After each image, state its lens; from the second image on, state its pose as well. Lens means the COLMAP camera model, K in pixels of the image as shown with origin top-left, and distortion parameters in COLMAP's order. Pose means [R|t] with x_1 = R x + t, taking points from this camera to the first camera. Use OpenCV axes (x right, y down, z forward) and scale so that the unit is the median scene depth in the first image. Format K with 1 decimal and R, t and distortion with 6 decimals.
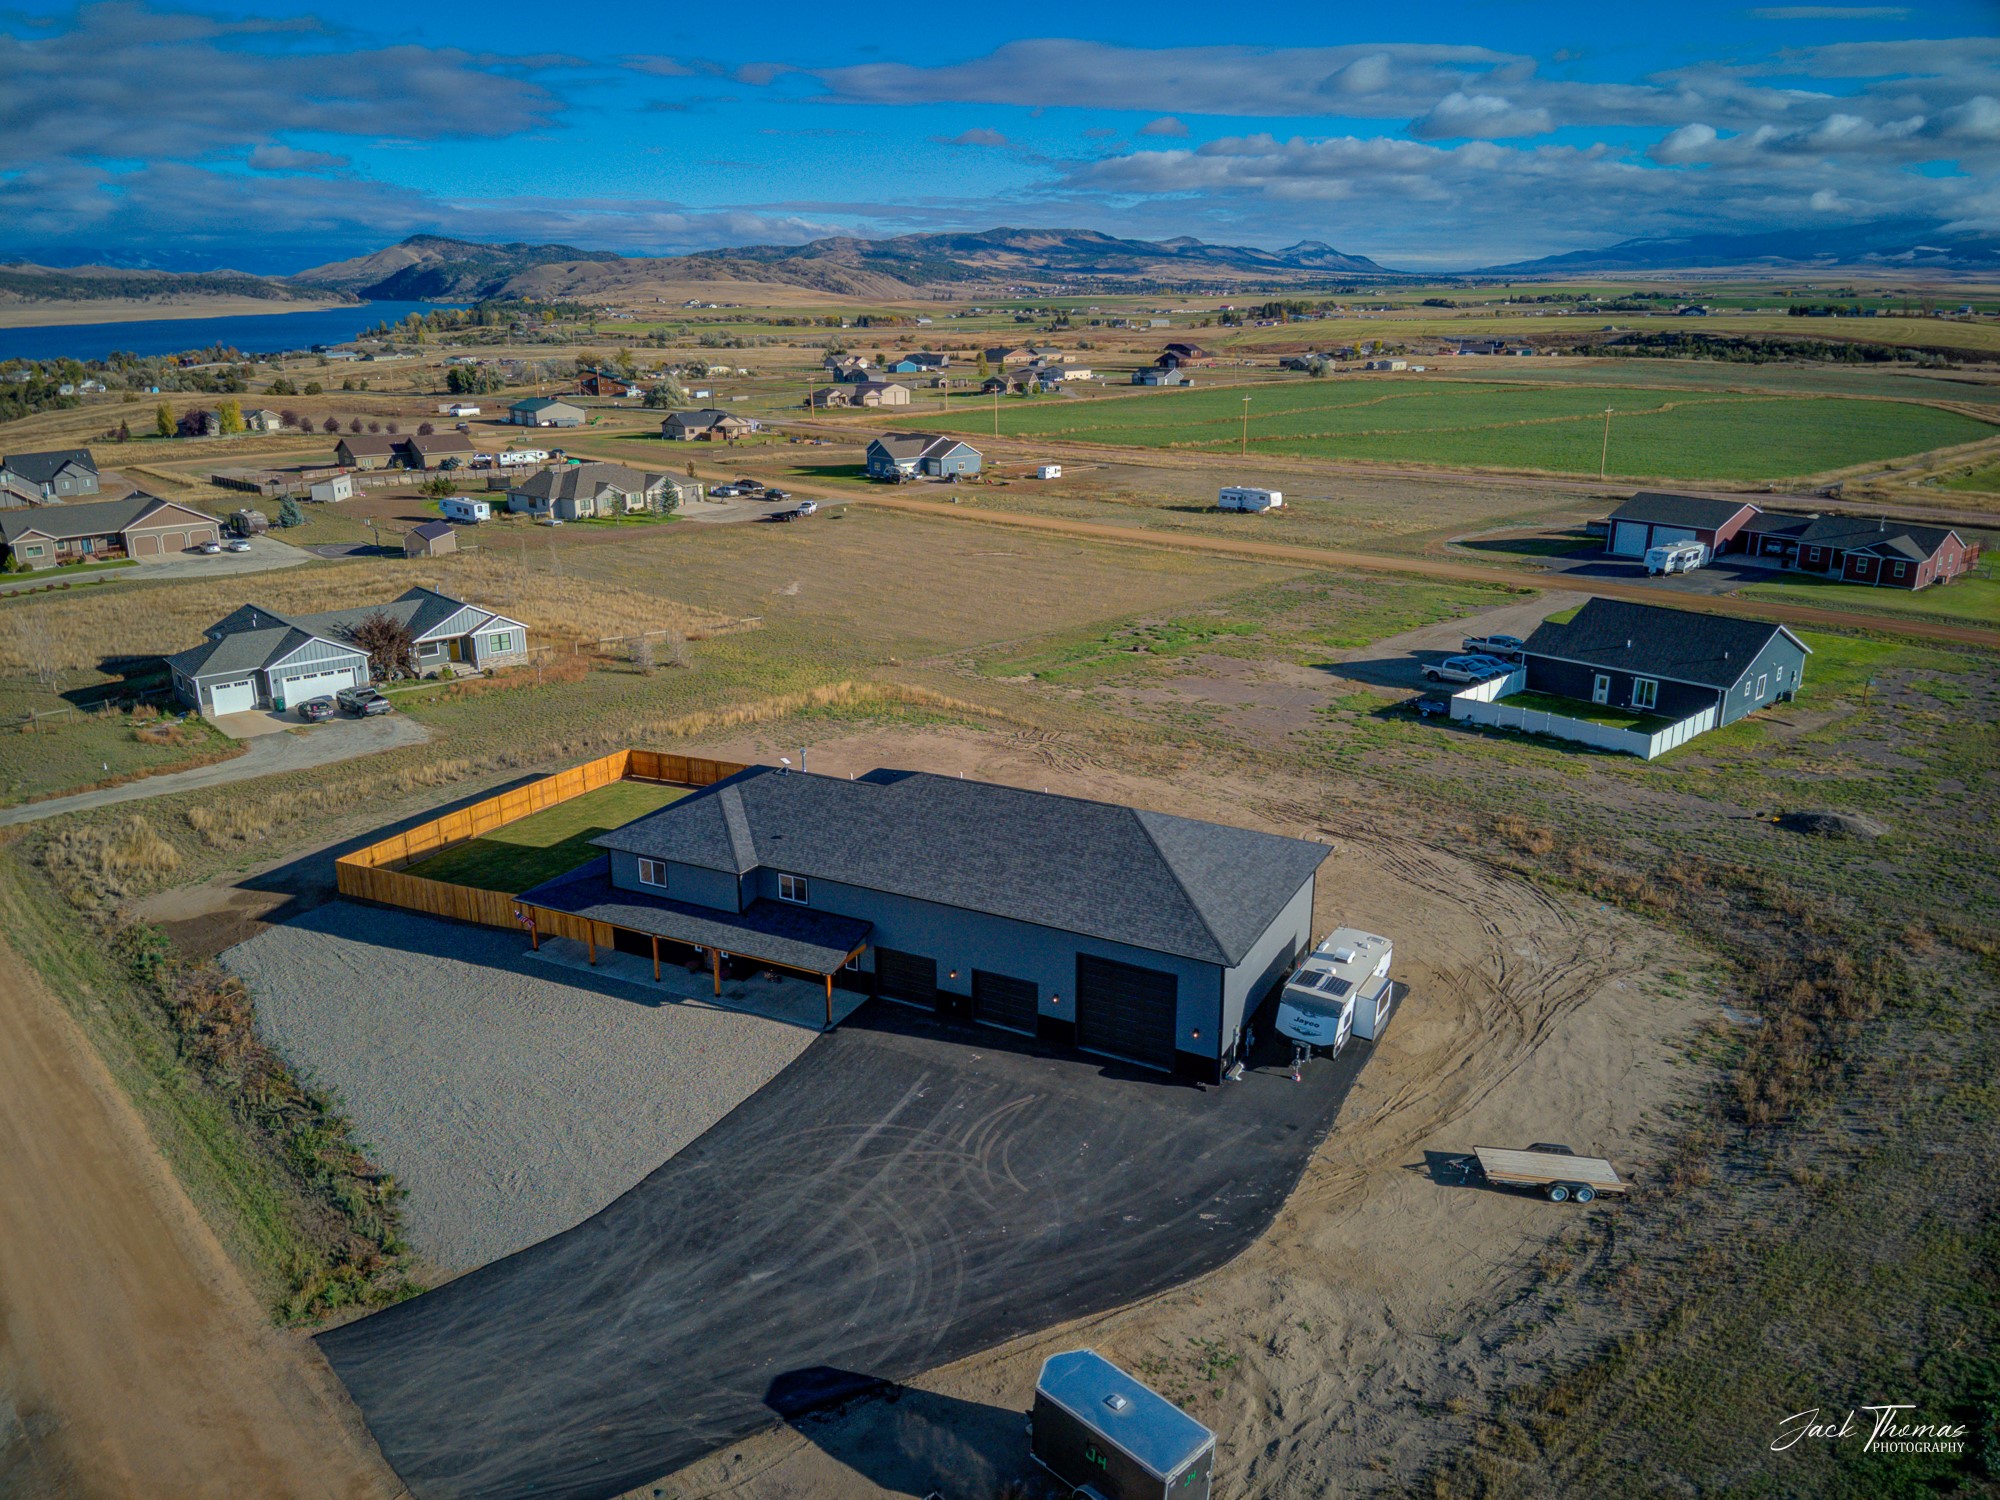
lens RADIAL K [[1453.0, 0, 981.6], [0, 1453.0, 723.9], [0, 0, 1]] dist [0.086987, -0.176222]
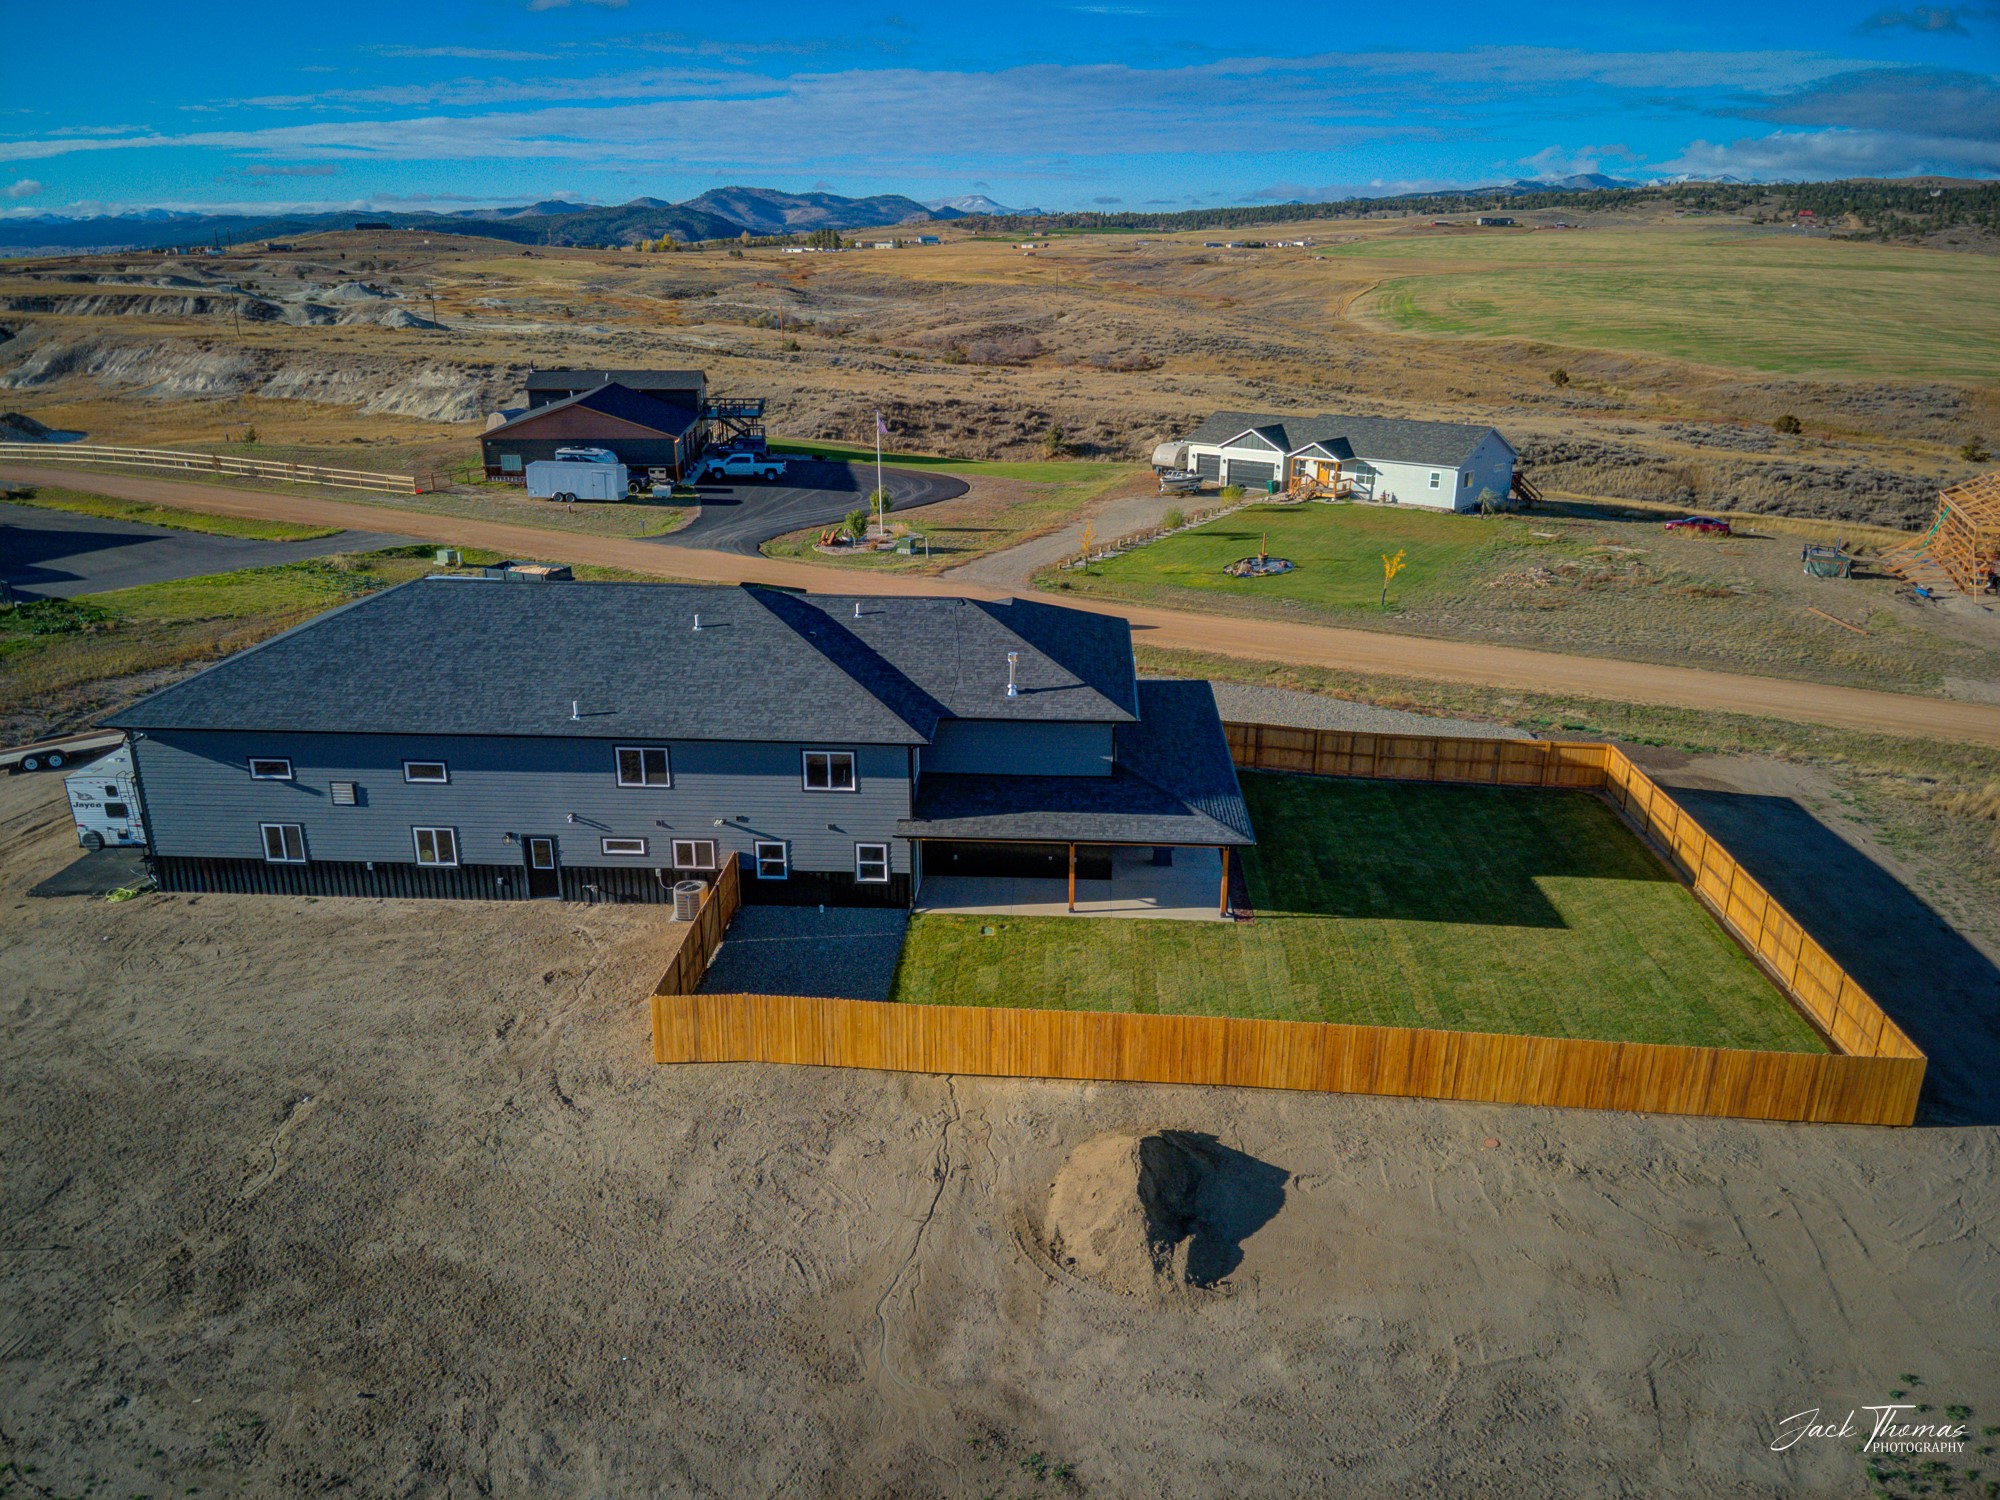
lens RADIAL K [[1453.0, 0, 991.4], [0, 1453.0, 759.8], [0, 0, 1]] dist [0.086987, -0.176222]
pose [[-0.911346, 0.136398, -0.388387, 0.069146], [-0.116386, 0.819631, 0.560944, -0.161241], [0.394846, 0.556417, -0.731093, 0.851831]]
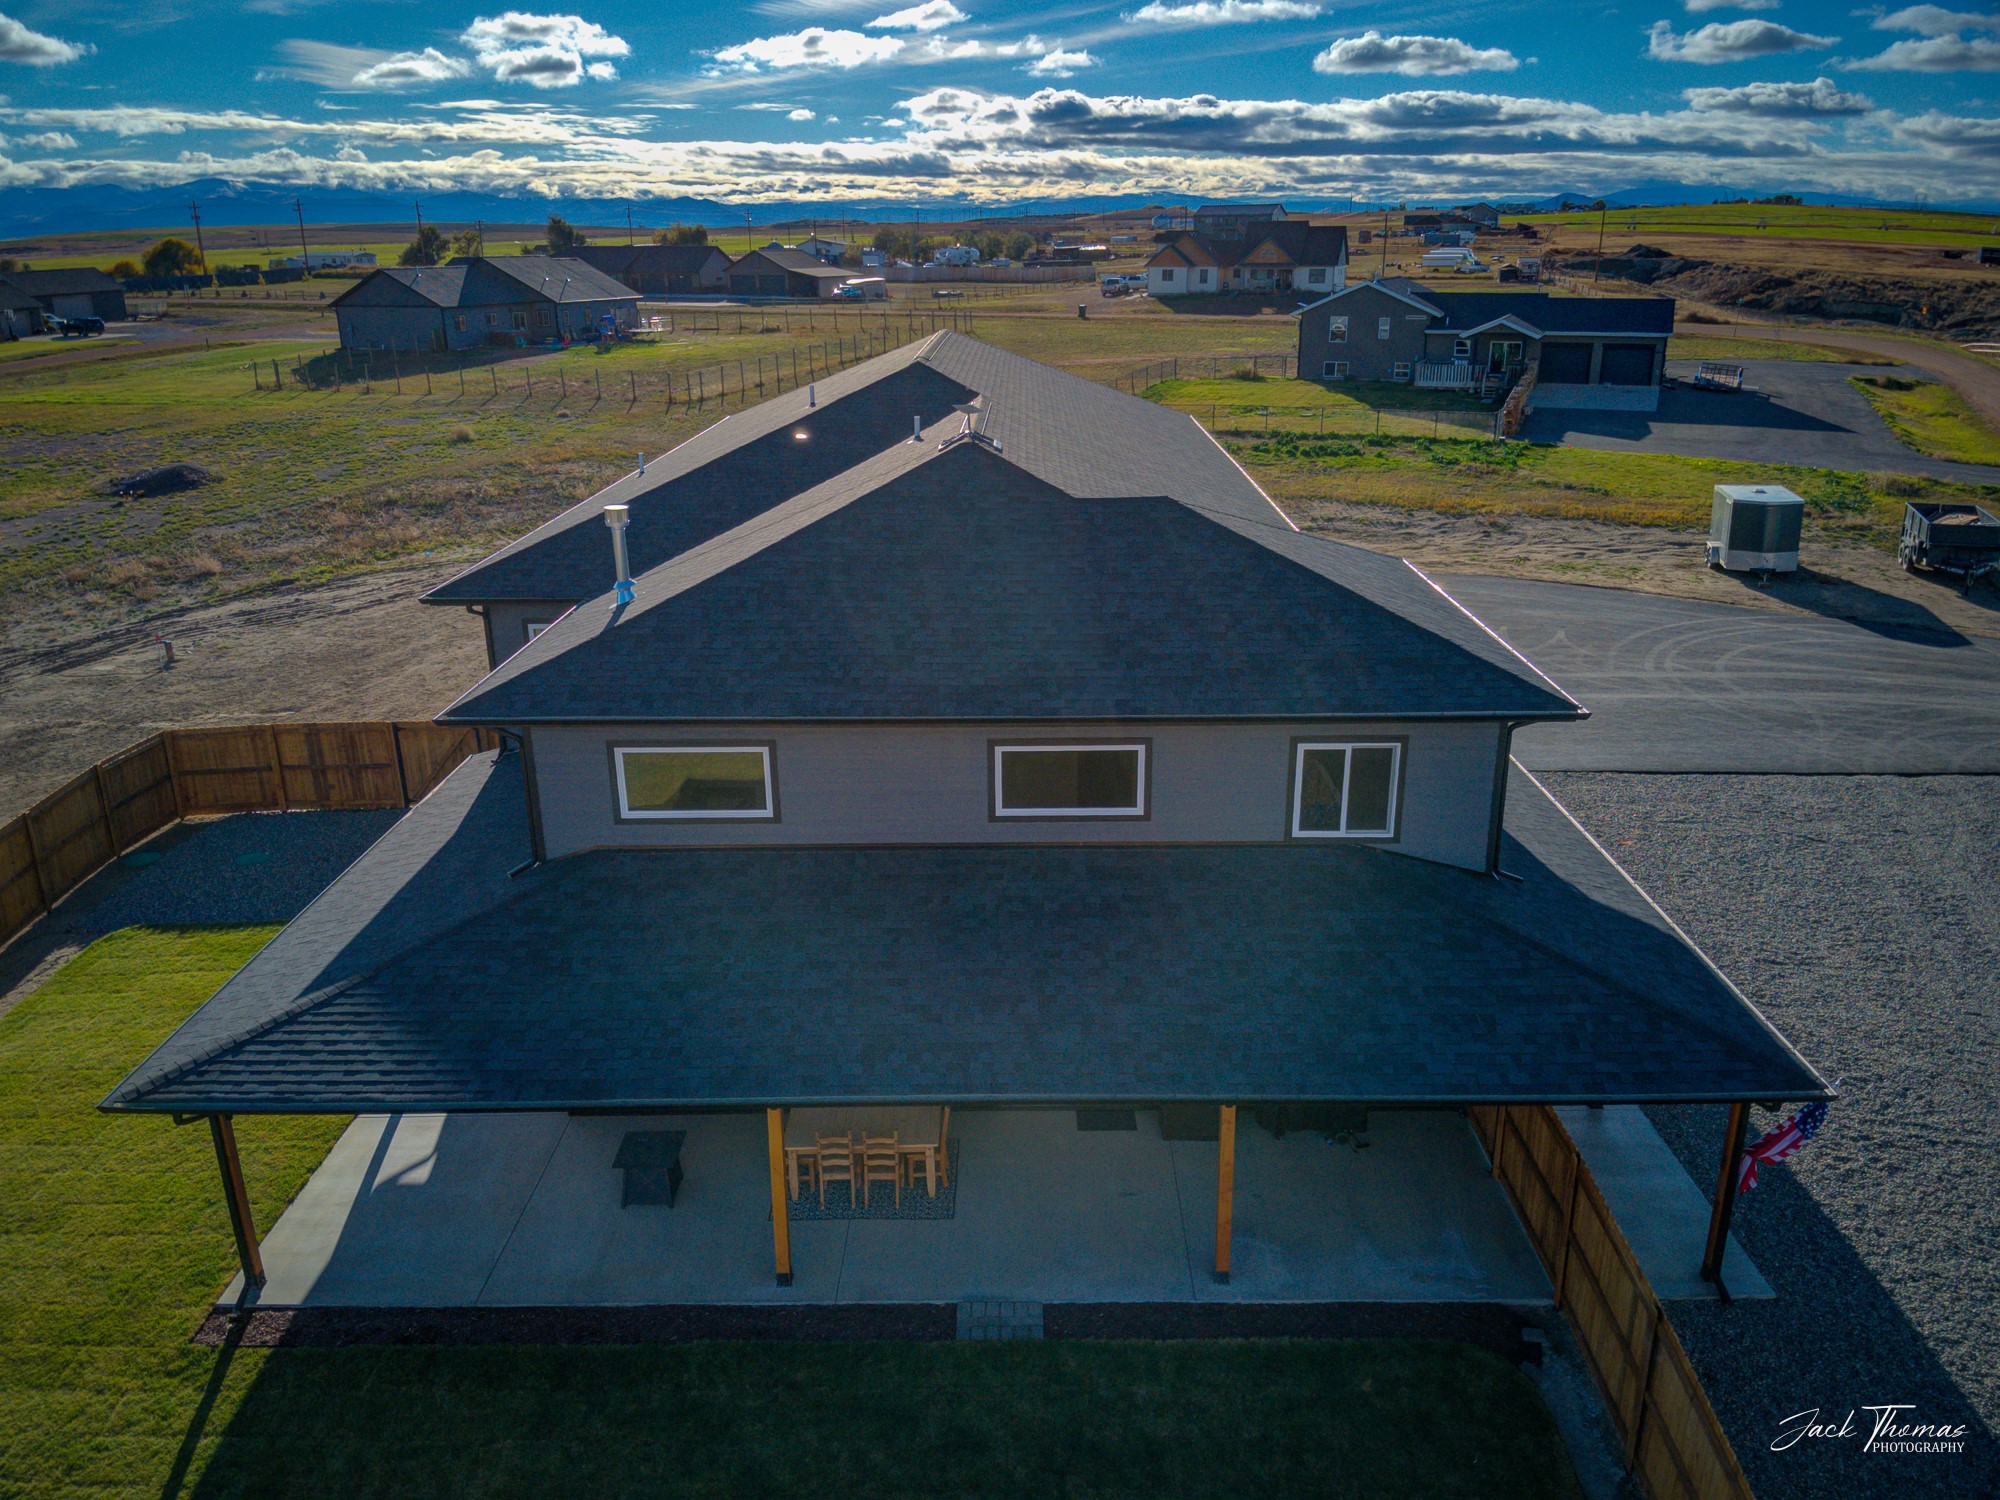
lens RADIAL K [[1453.0, 0, 1023.5], [0, 1453.0, 772.5], [0, 0, 1]] dist [0.086987, -0.176222]
pose [[-0.460860, -0.295531, 0.836821, -0.228272], [0.261382, 0.855902, 0.446220, -0.022546], [-0.848108, 0.424375, -0.317205, 0.611131]]
